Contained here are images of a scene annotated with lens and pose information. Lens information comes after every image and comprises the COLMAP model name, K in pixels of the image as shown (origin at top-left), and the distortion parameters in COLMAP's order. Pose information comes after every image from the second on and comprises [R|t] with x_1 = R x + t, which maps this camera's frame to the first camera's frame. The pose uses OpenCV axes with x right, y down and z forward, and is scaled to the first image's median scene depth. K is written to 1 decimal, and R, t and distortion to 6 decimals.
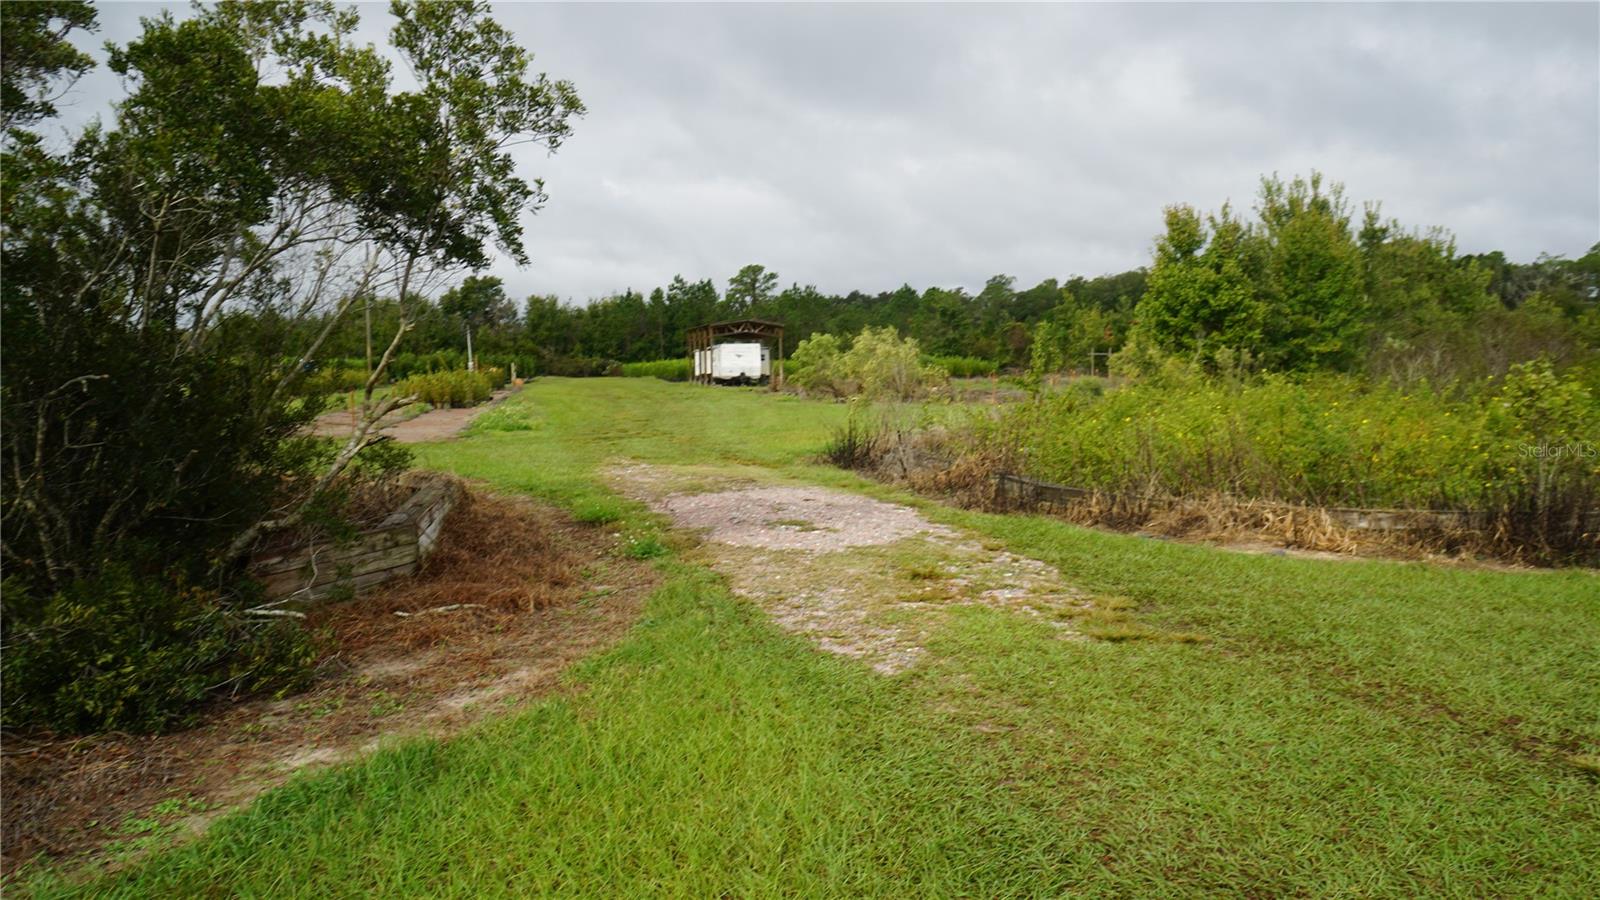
lens RADIAL K [[1204.7, 0, 803.7], [0, 1204.7, 448.8], [0, 0, 1]] dist [0.071144, 0.009778]
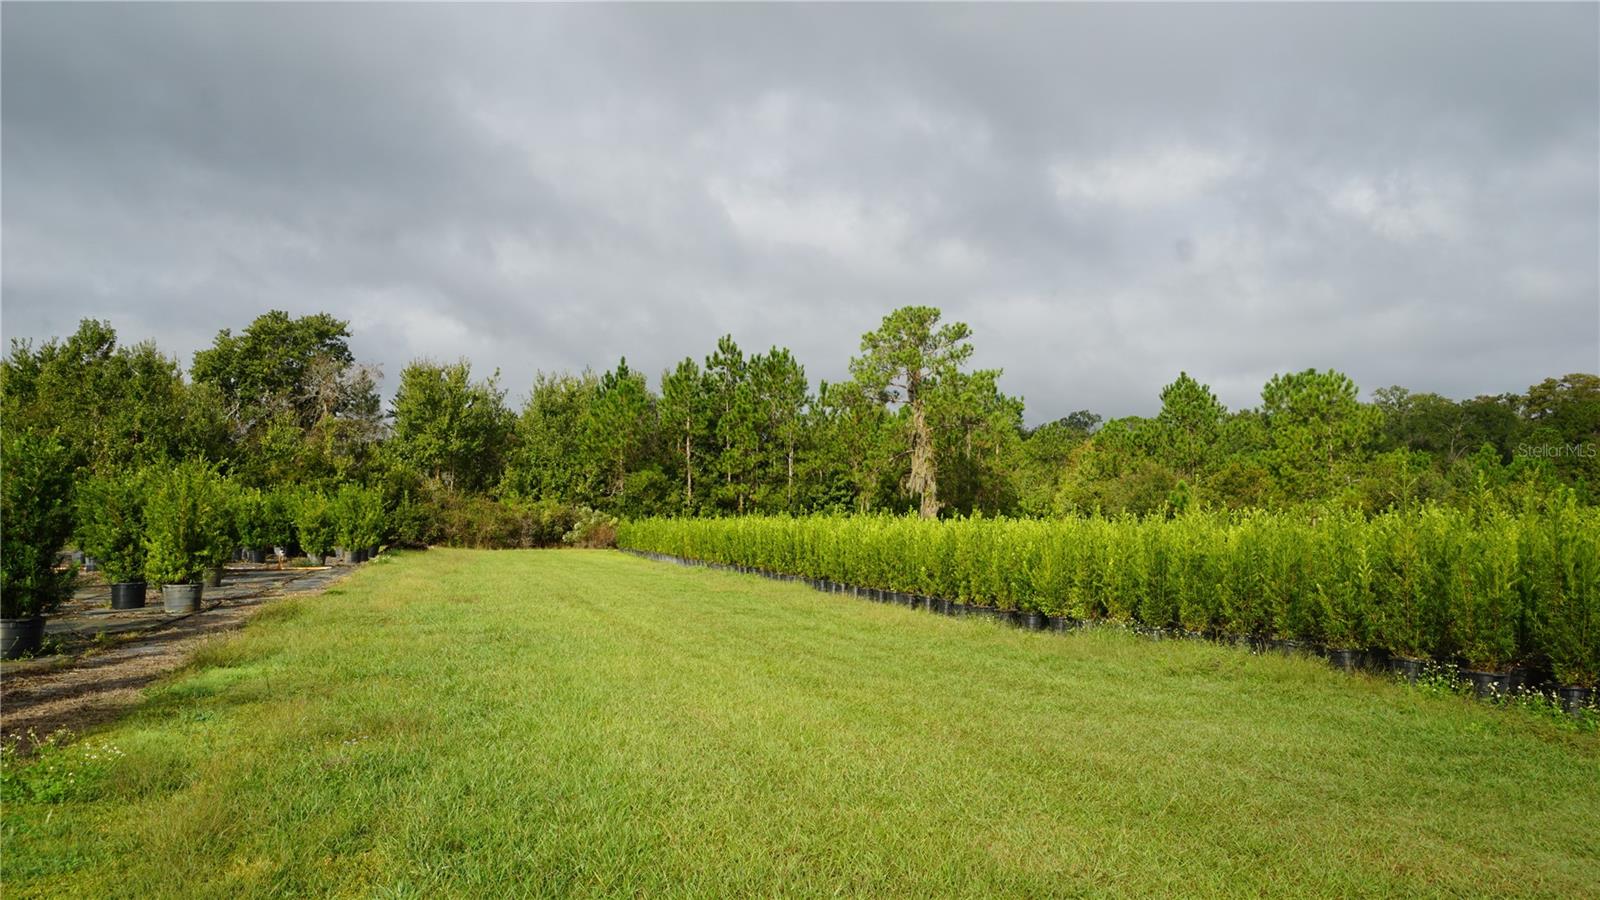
lens RADIAL K [[1204.7, 0, 798.8], [0, 1204.7, 442.0], [0, 0, 1]] dist [0.071144, 0.009778]
pose [[0.997754, 0.034095, 0.057655, -0.106015], [-0.025999, 0.990401, -0.135757, -0.039099], [-0.061730, 0.133953, 0.989063, 0.549154]]
